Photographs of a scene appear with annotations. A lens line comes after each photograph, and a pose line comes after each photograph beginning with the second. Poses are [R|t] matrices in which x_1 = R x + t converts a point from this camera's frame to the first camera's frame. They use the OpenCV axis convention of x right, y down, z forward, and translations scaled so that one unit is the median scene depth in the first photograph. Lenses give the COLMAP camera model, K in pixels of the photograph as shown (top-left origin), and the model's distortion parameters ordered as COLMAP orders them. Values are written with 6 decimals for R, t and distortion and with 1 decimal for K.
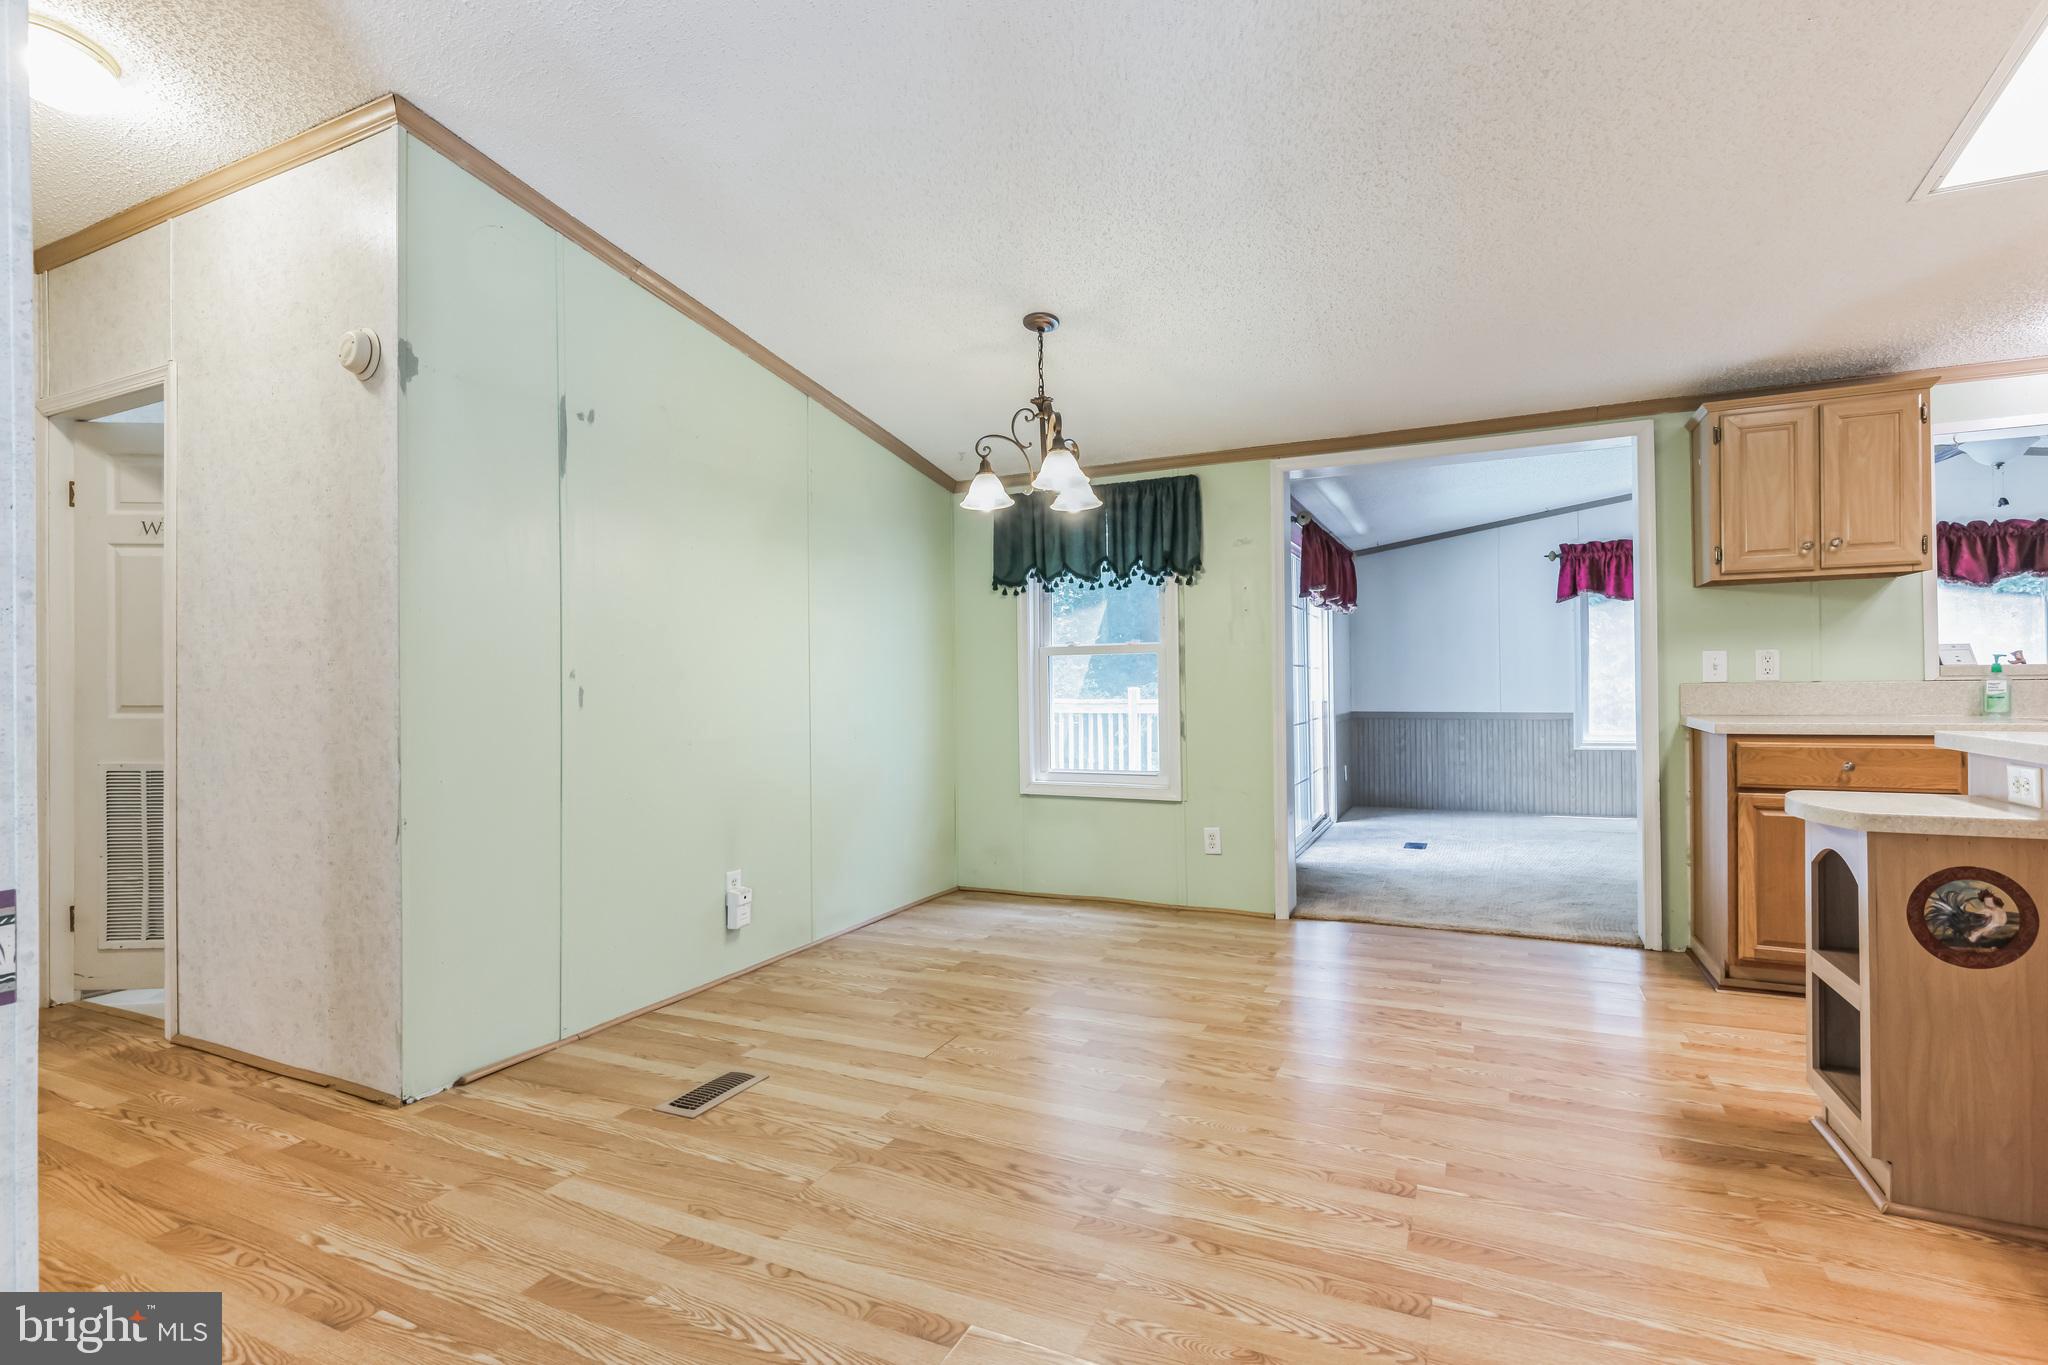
lens RADIAL K [[970.9, 0, 1031.9], [0, 970.9, 673.3], [0, 0, 1]] dist [-0.000778, -0.000212]
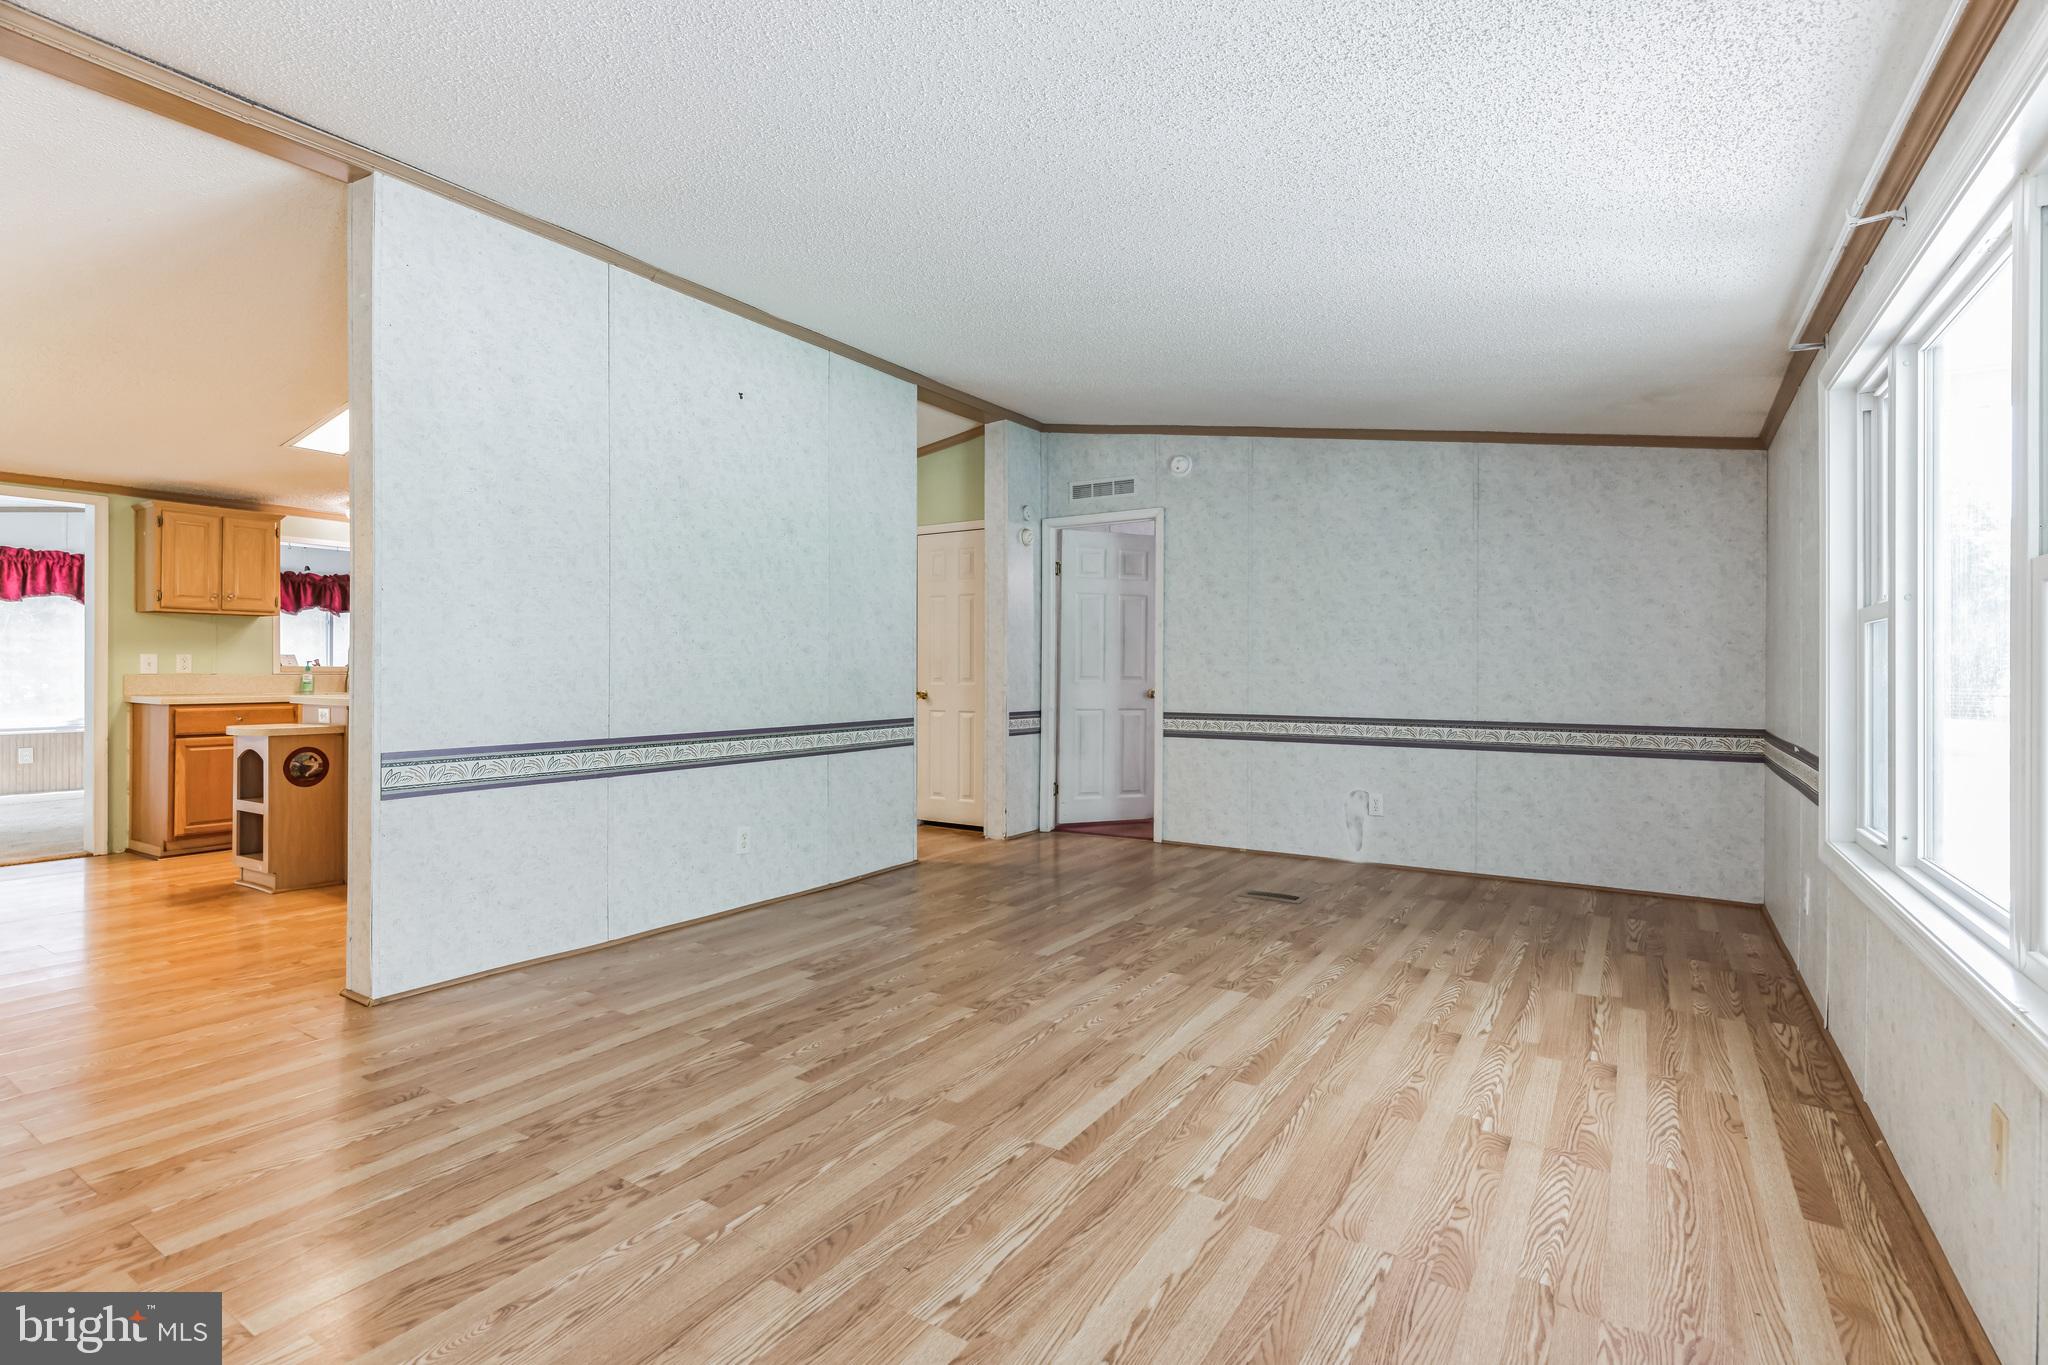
lens RADIAL K [[970.9, 0, 1027.1], [0, 970.9, 678.6], [0, 0, 1]] dist [-0.000778, -0.000212]
pose [[0.132134, 0.005558, 0.991216, -0.638829], [-0.014318, 0.999891, -0.003698, 0.001969], [-0.991128, -0.013703, 0.132199, -0.590088]]
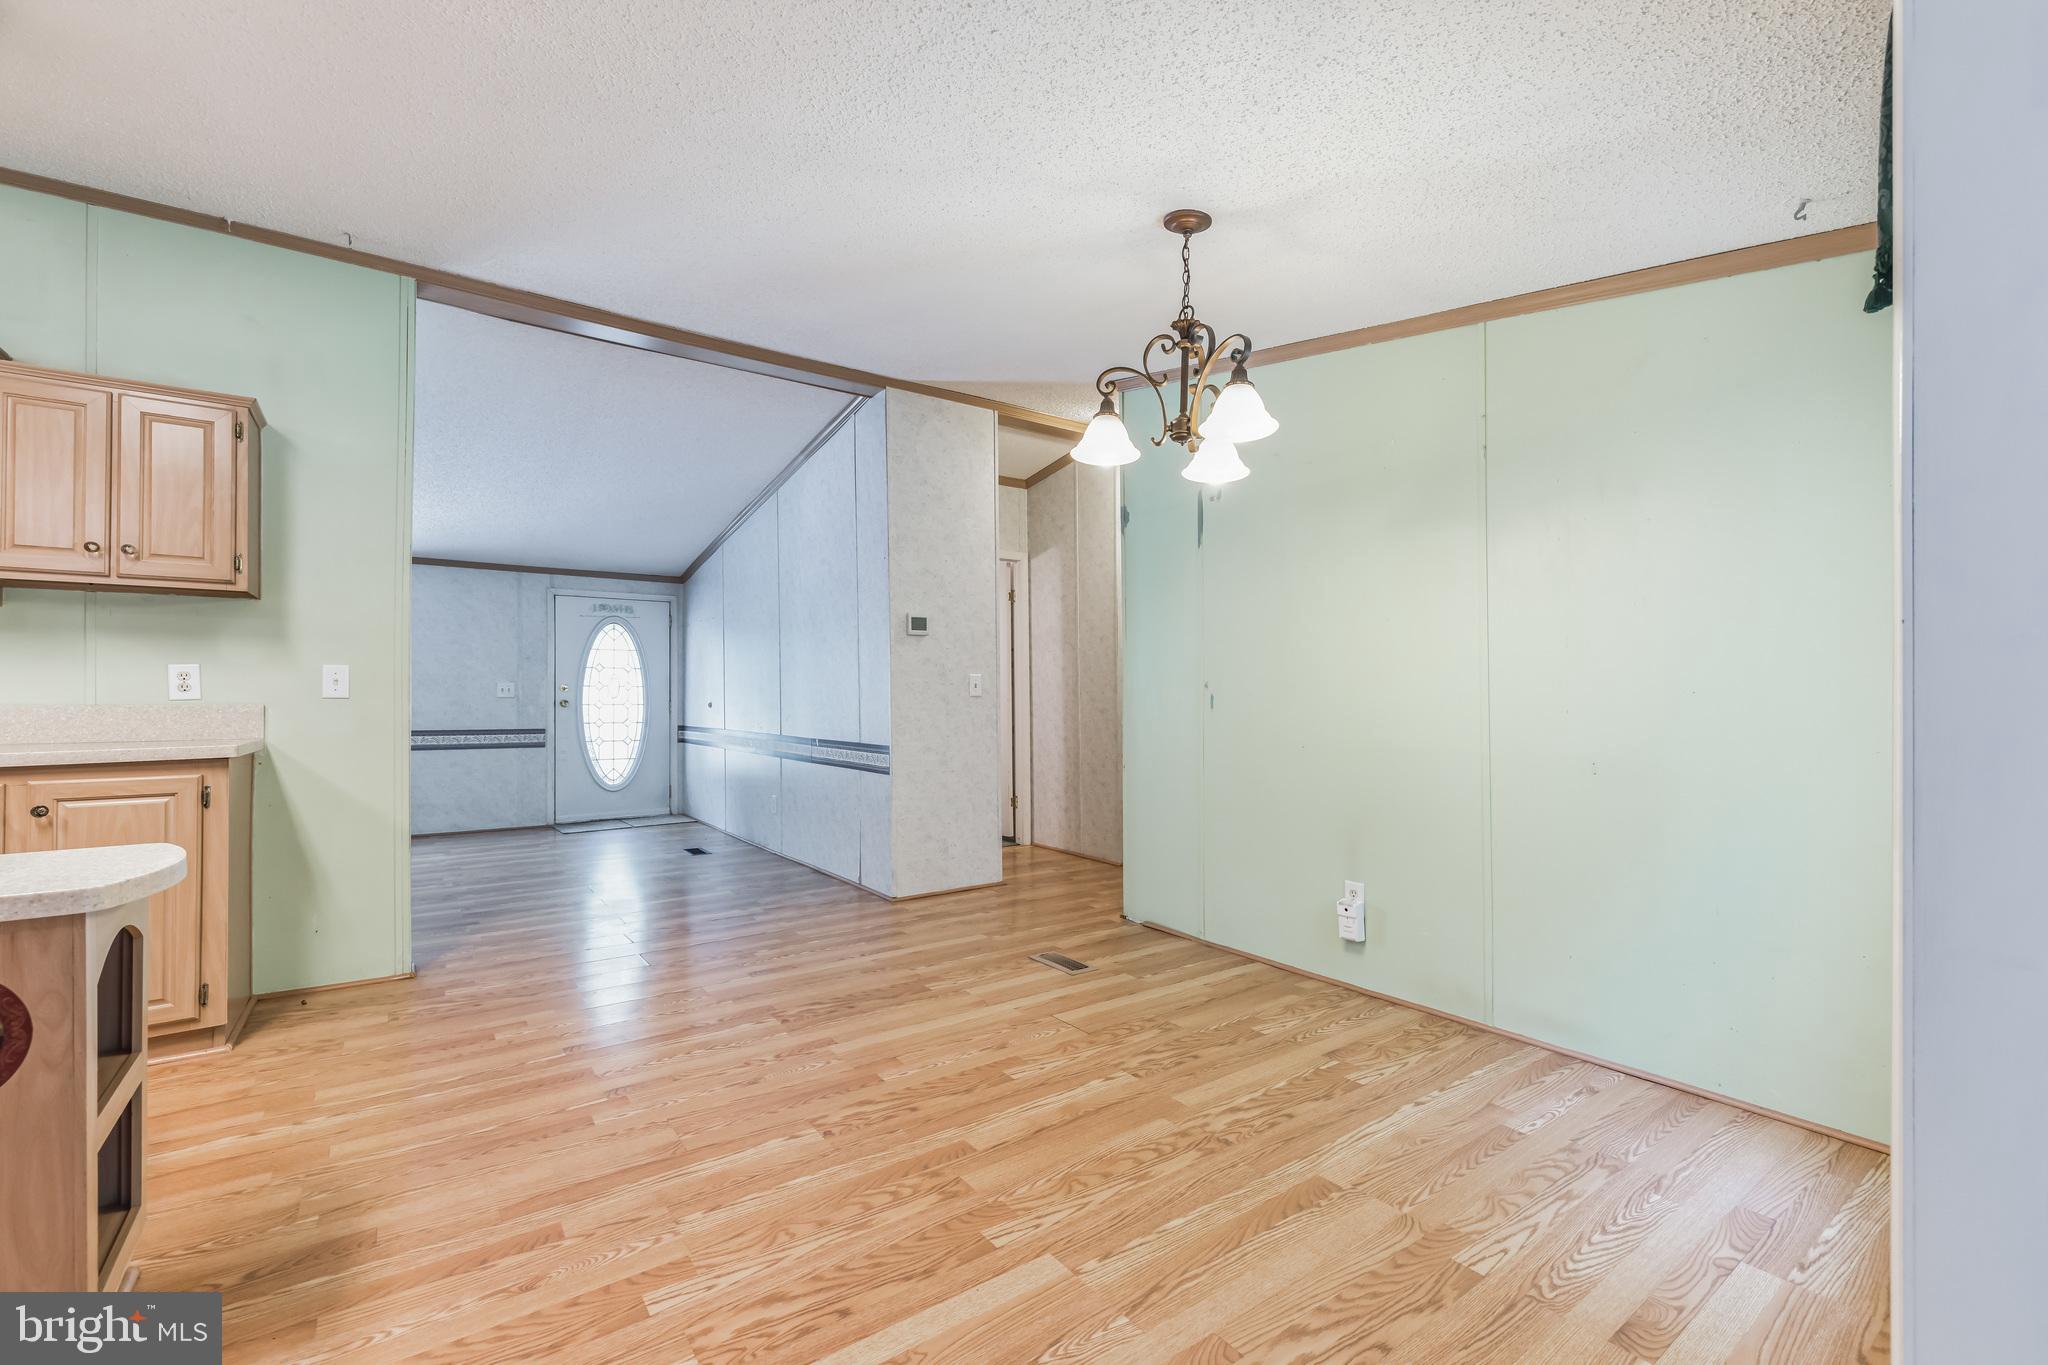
lens RADIAL K [[878.9, 0, 1026.1], [0, 878.9, 687.1], [0, 0, 1]] dist [0.000371, -0.000212]
pose [[-0.487058, 0.002590, -0.873366, 0.979389], [0.015762, 0.999859, -0.005825, 0.008480], [0.873227, -0.016603, -0.487031, 1.772047]]
